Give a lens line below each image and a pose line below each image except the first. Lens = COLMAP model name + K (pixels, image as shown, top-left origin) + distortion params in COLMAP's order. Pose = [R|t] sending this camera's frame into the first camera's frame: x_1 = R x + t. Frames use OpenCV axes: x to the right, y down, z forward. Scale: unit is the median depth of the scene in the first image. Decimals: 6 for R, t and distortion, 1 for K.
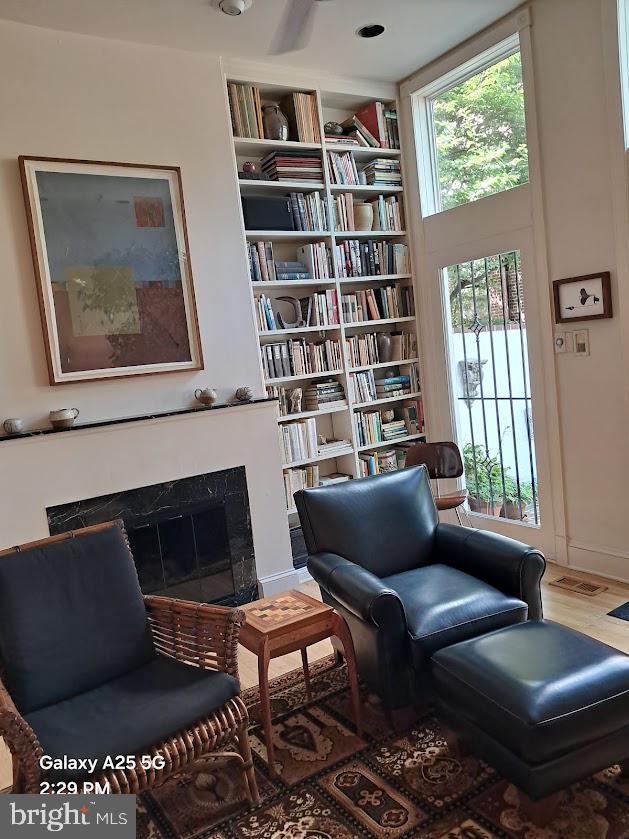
lens RADIAL K [[655.0, 0, 314.3], [0, 655.0, 428.5], [0, 0, 1]] dist [0.013322, -0.042992]
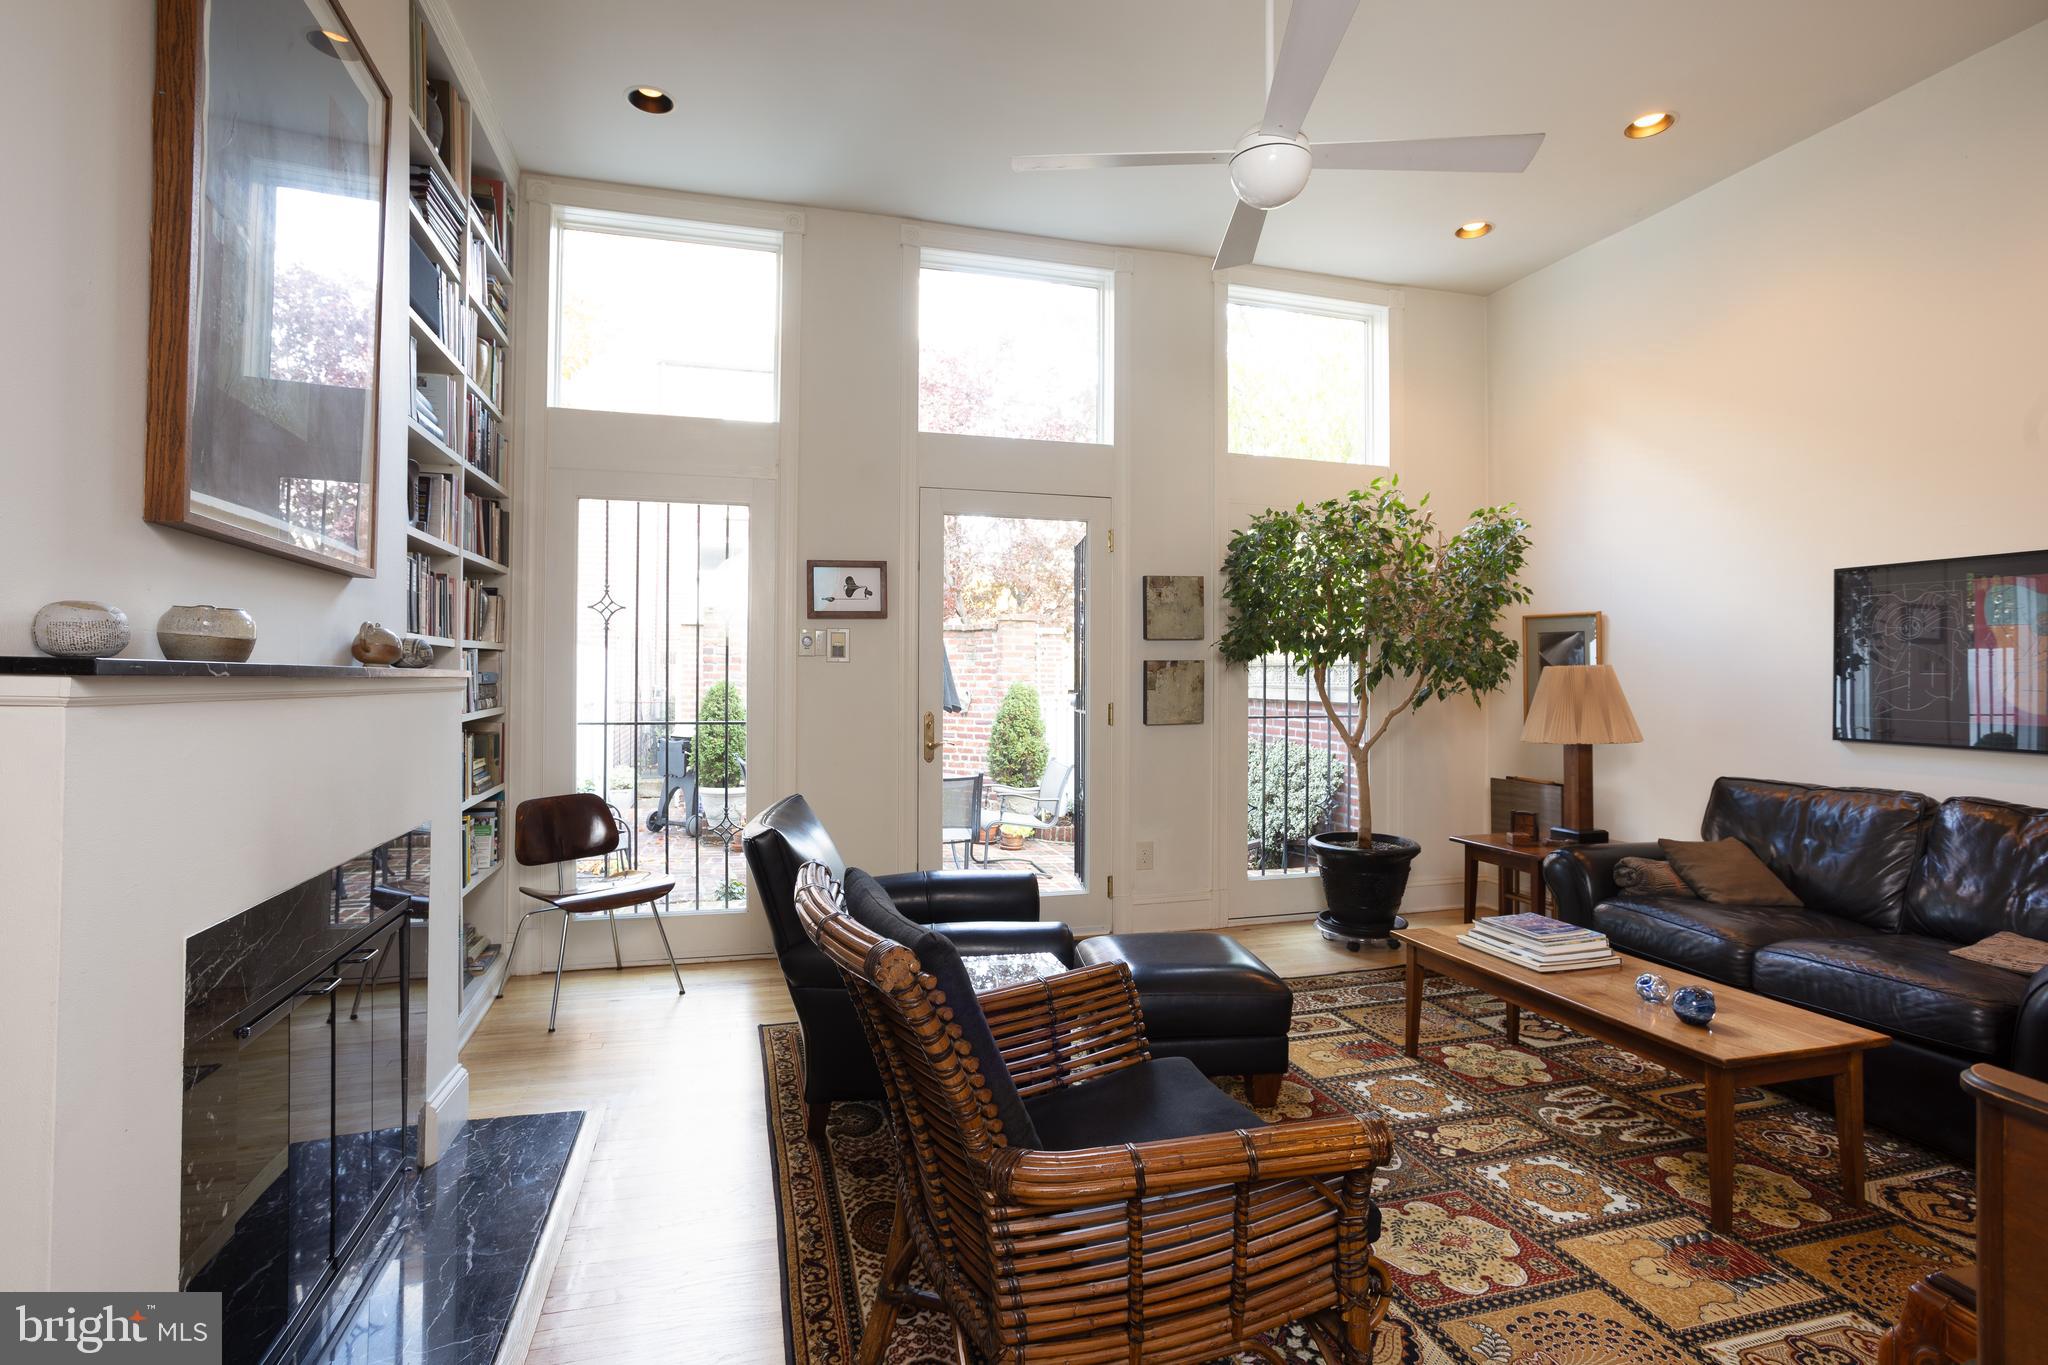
lens RADIAL K [[977.6, 0, 1019.8], [0, 977.6, 666.3], [0, 0, 1]] dist [-0.035705, 0.016633]
pose [[0.289915, 0.121567, 0.949300, -0.577185], [0.071096, 0.986424, -0.148034, 0.073647], [-0.954408, 0.110408, 0.277336, 0.452791]]
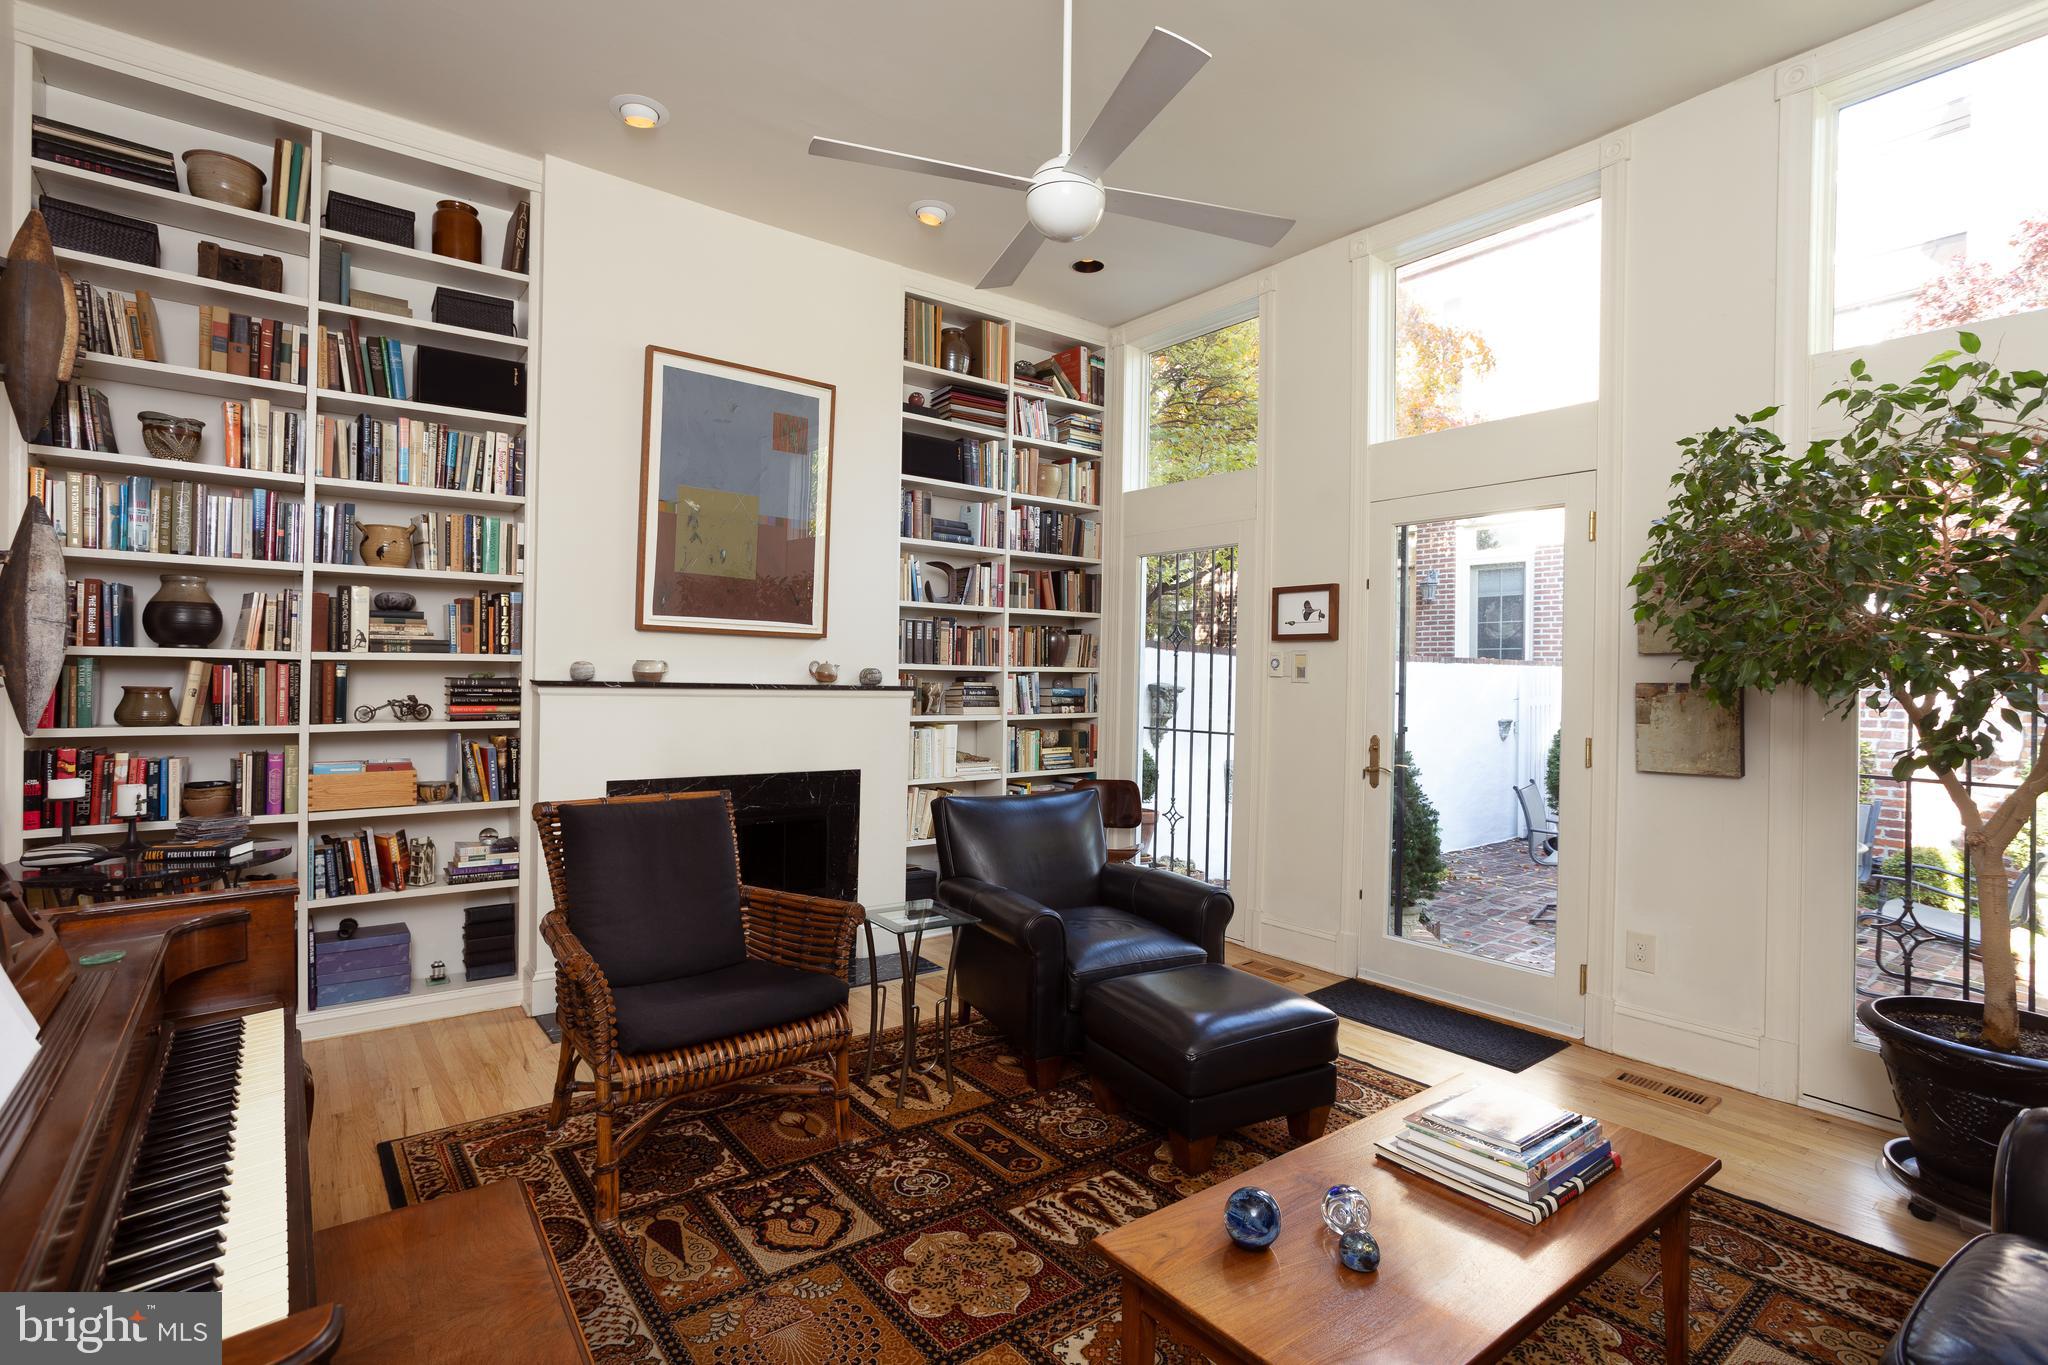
lens RADIAL K [[977.6, 0, 1012.6], [0, 977.6, 665.8], [0, 0, 1]] dist [-0.035705, 0.016633]
pose [[0.988710, 0.128802, 0.076572, -0.033855], [-0.118089, 0.984330, -0.130955, 0.063708], [-0.092240, 0.120434, 0.988427, -0.146739]]
